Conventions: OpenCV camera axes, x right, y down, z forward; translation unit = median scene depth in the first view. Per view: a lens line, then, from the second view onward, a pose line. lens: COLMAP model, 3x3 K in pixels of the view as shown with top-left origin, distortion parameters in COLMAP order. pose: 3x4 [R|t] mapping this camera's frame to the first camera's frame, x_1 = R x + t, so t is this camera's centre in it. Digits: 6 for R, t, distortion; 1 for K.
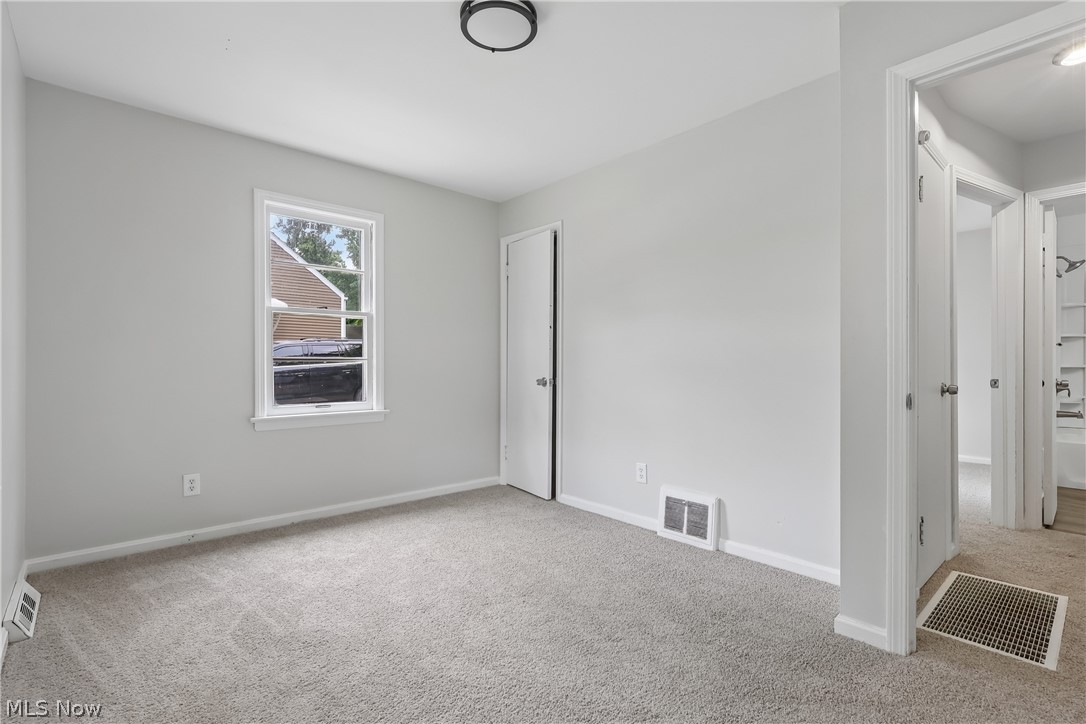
lens RADIAL K [[501.4, 0, 543.0], [0, 501.4, 362.0], [0, 0, 1]] dist [-0.002672, -0.000039]
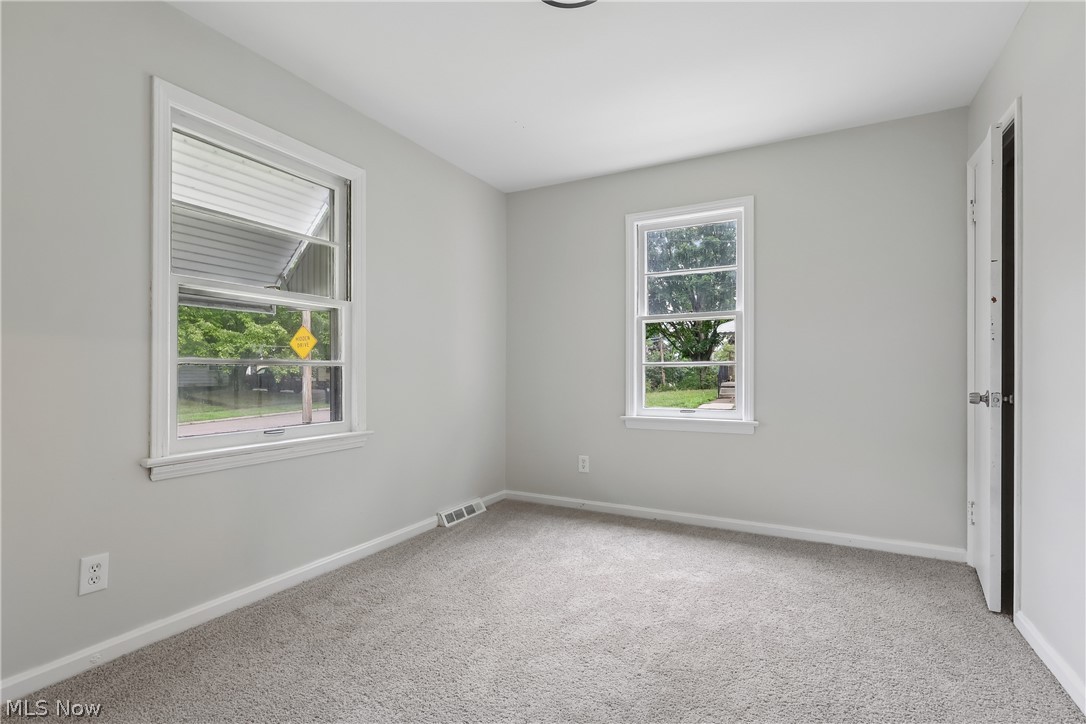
lens RADIAL K [[523.8, 0, 547.7], [0, 523.8, 365.3], [0, 0, 1]] dist [-0.000933, -0.000235]
pose [[0.347191, -0.011366, -0.937726, 0.505879], [0.005924, 0.999933, -0.009926, 0.007065], [0.937776, -0.002109, 0.347235, 0.441301]]
